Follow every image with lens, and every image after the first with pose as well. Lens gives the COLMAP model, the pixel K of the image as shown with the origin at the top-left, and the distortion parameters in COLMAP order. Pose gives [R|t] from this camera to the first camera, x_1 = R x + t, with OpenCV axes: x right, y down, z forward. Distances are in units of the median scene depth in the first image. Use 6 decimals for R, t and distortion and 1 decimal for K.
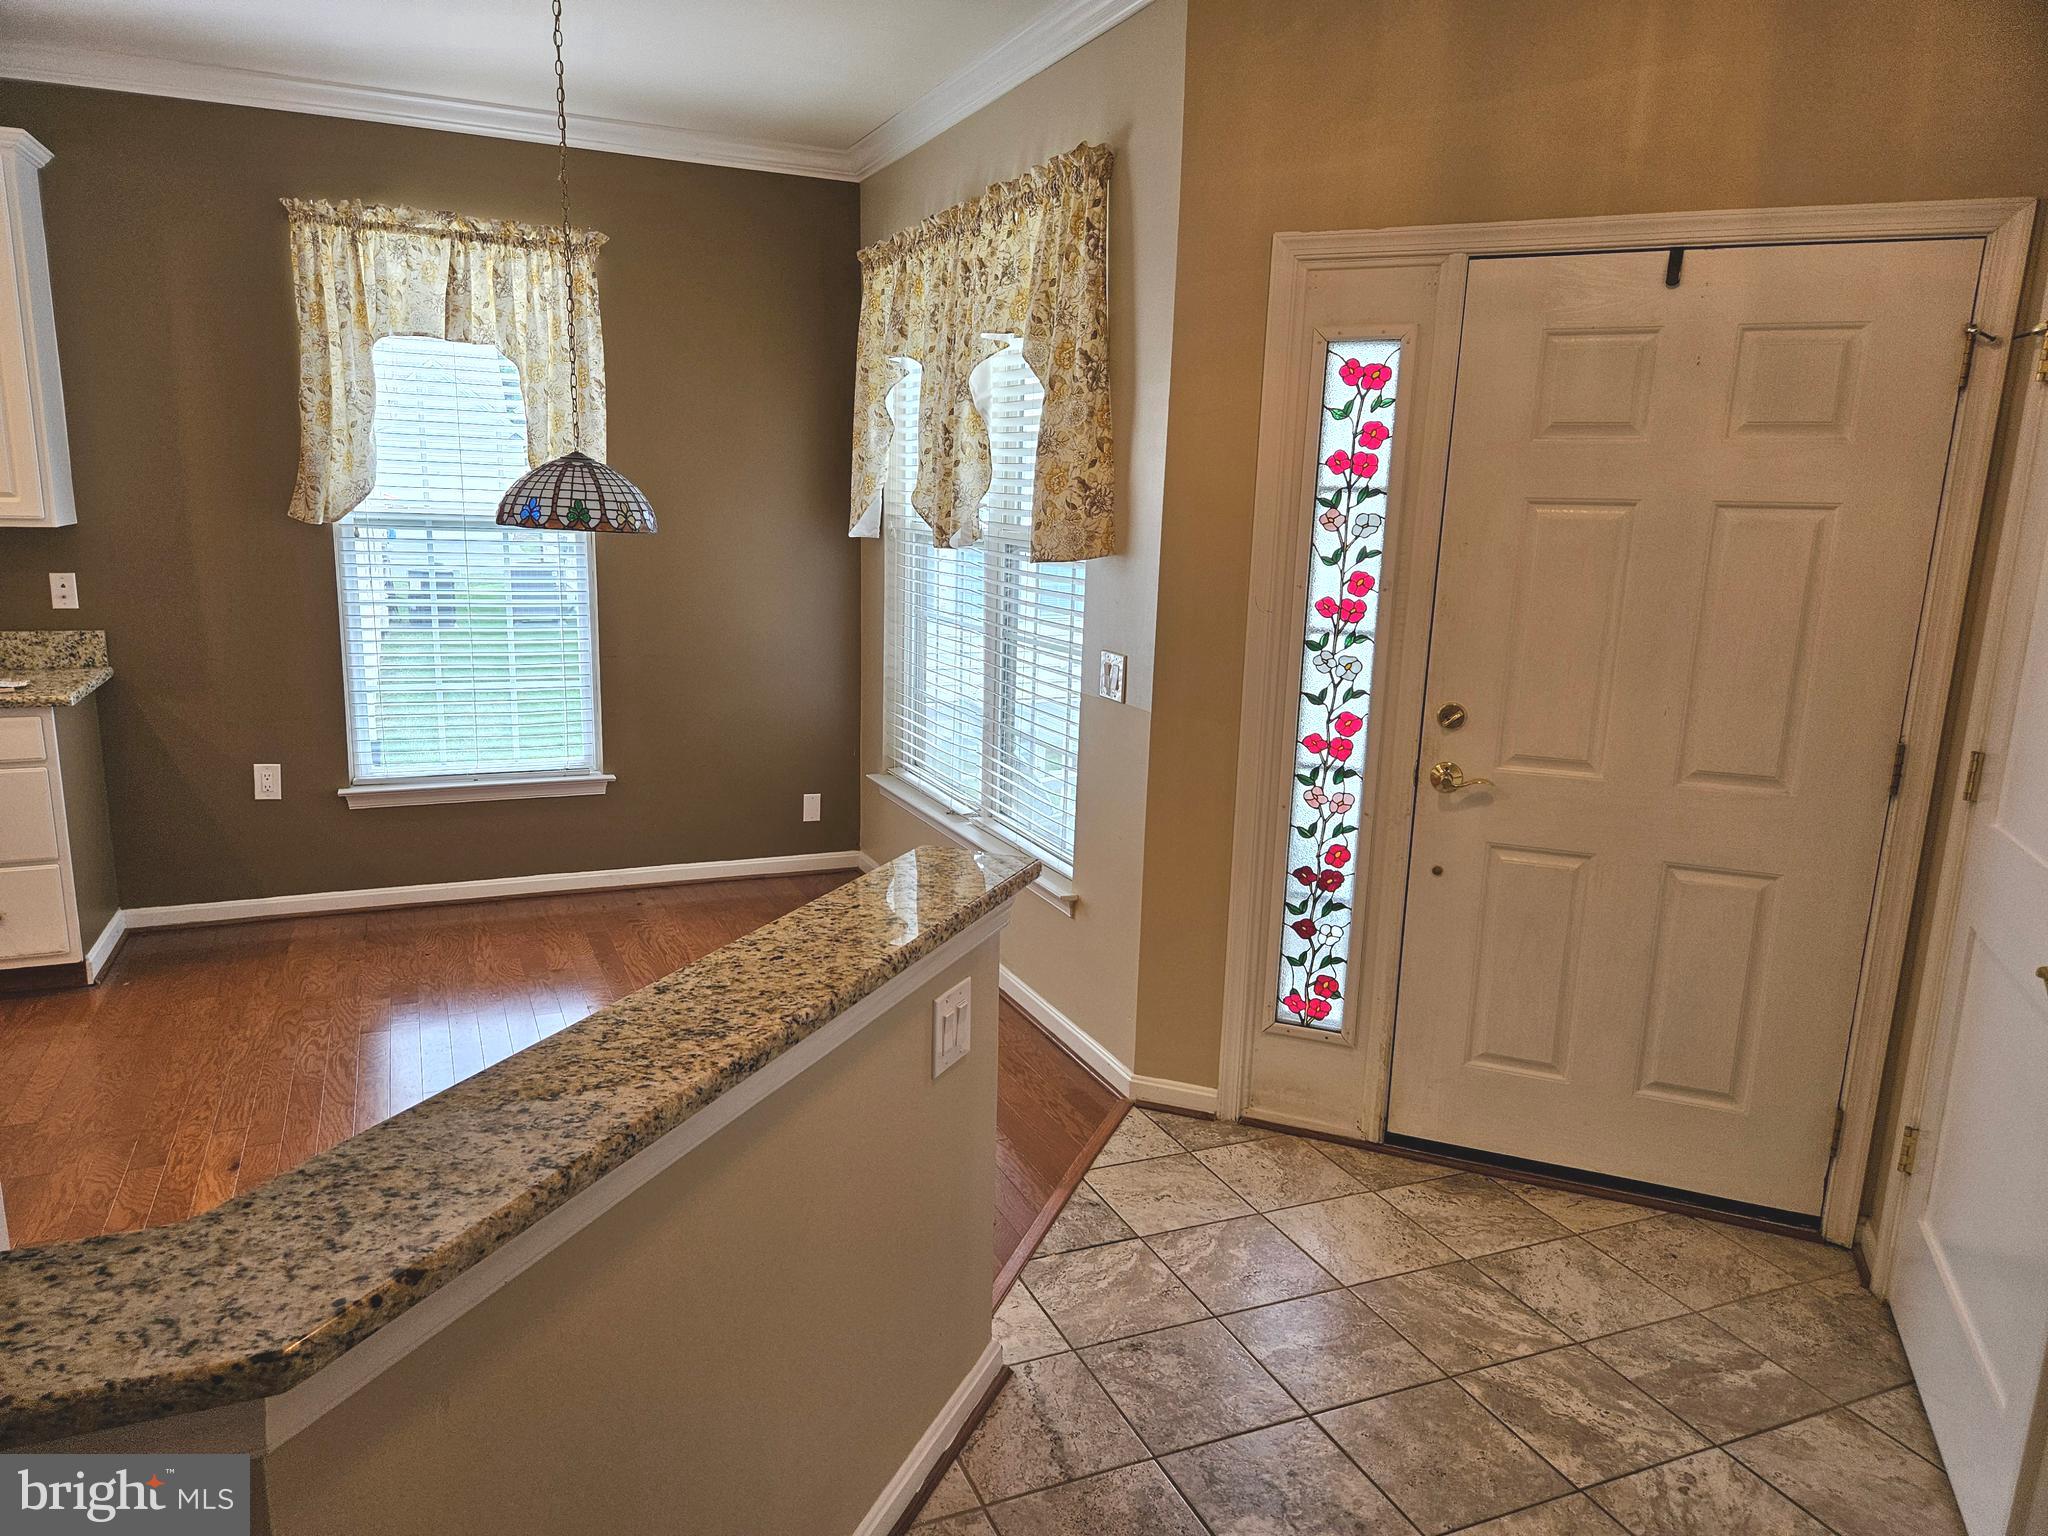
lens RADIAL K [[1335.5, 0, 1024.8], [0, 1335.5, 792.8], [0, 0, 1]] dist [0.068125, -0.066770]
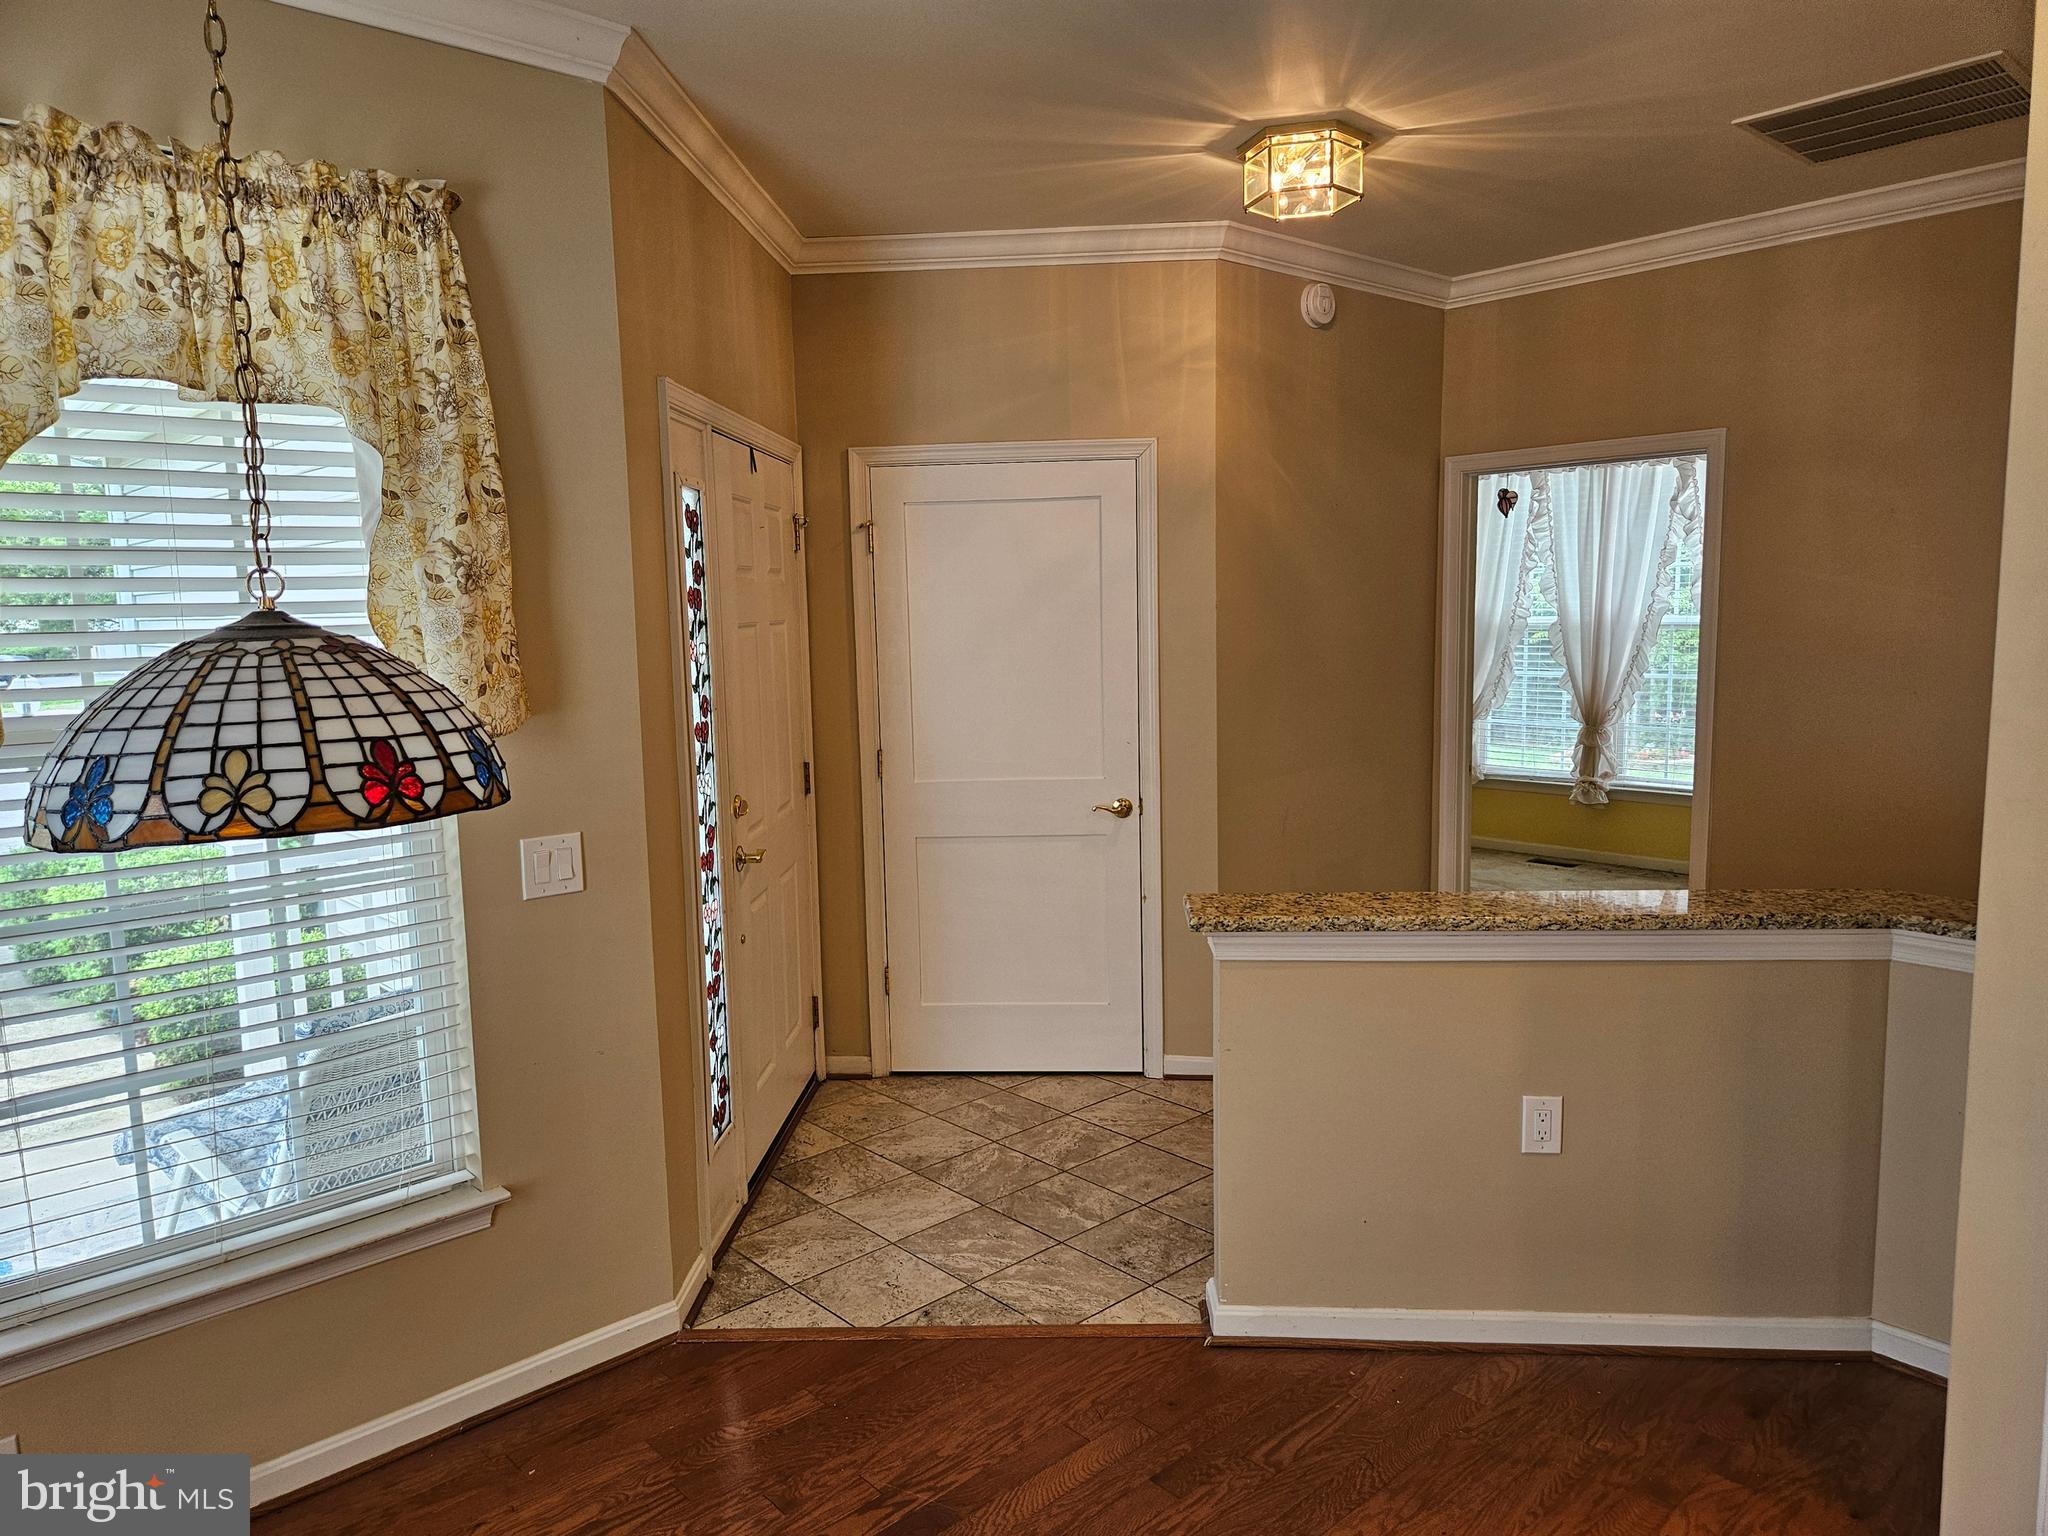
lens RADIAL K [[1335.5, 0, 1024.8], [0, 1335.5, 792.8], [0, 0, 1]] dist [0.068125, -0.066770]
pose [[-0.318923, -0.160906, 0.934022, -0.856381], [0.202135, 0.951263, 0.232895, -0.293075], [-0.925975, 0.263074, -0.270855, 1.083429]]
